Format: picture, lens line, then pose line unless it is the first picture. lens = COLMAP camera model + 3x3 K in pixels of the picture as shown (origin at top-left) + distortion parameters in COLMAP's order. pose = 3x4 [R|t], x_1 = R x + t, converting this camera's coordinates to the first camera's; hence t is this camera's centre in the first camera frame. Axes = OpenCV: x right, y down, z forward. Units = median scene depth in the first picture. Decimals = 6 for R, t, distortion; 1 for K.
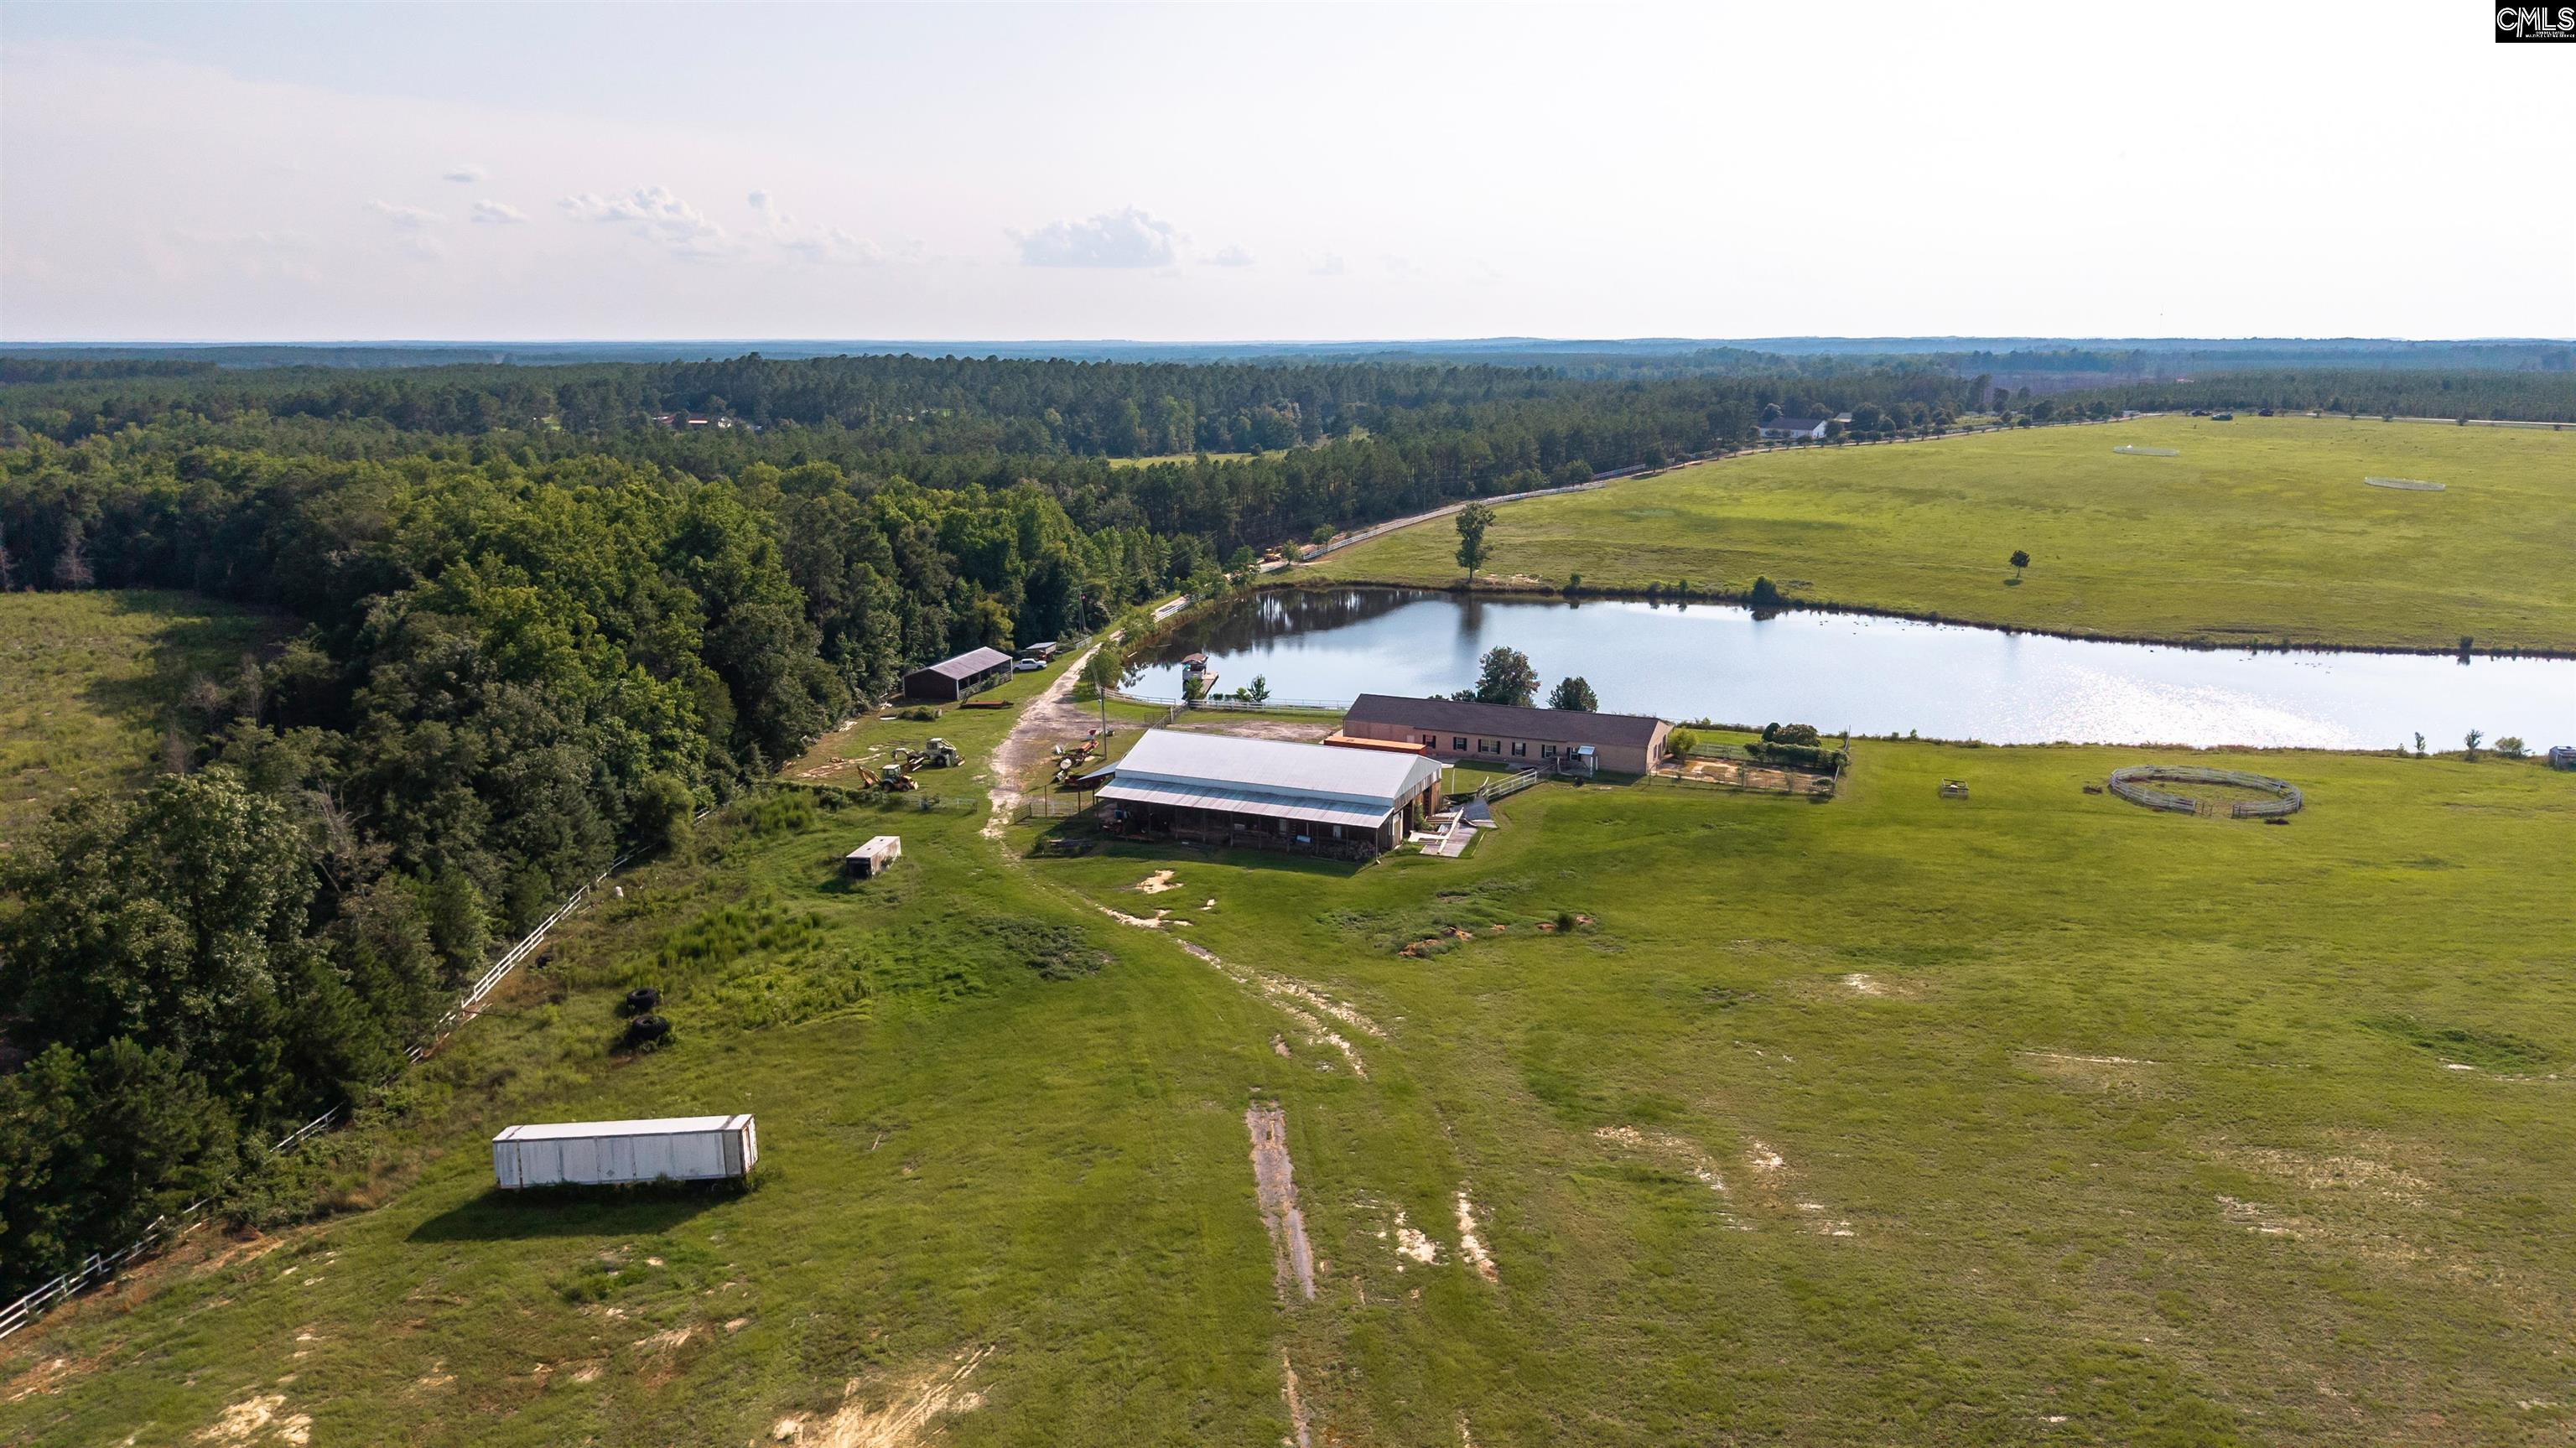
lens RADIAL K [[1699.0, 0, 1288.0], [0, 1699.0, 724.0], [0, 0, 1]] dist [0.000796, -0.014208]
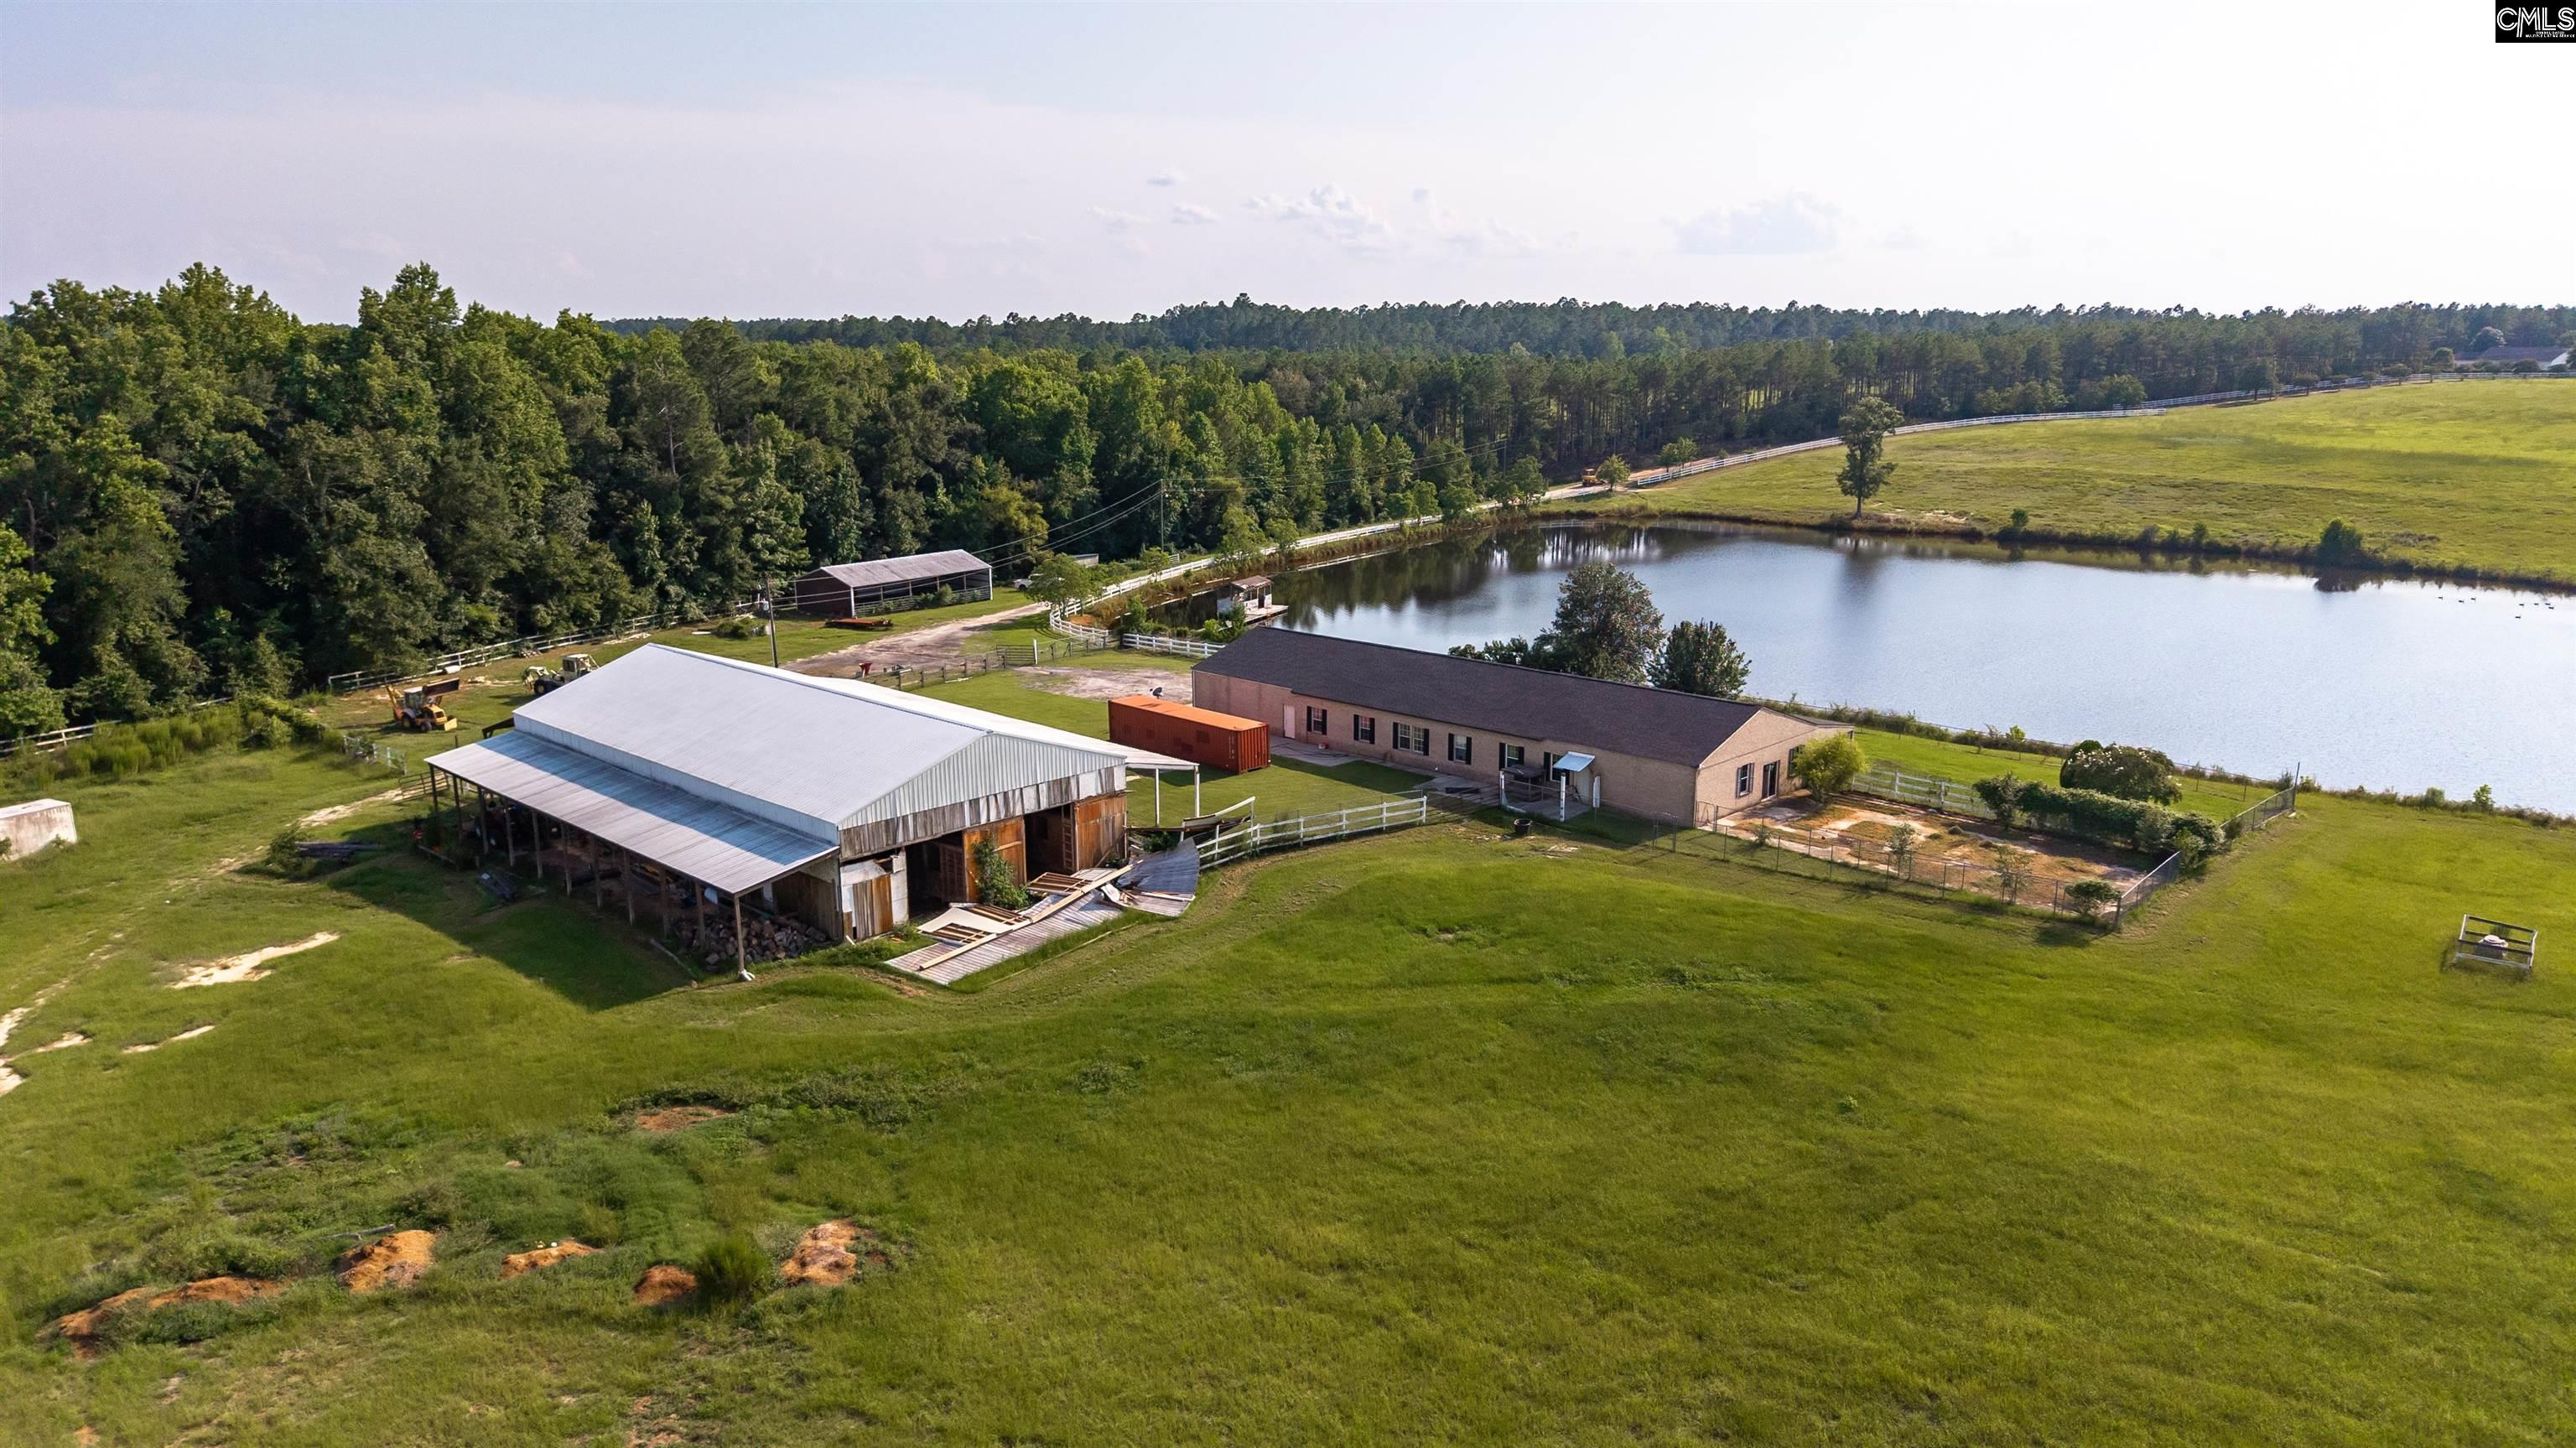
lens RADIAL K [[1699.0, 0, 1288.0], [0, 1699.0, 724.0], [0, 0, 1]] dist [0.000796, -0.014208]
pose [[0.933022, 0.078167, -0.351226, 0.148588], [-0.075602, 0.996916, 0.021034, 0.000837], [0.351787, 0.006928, 0.936054, 0.305549]]
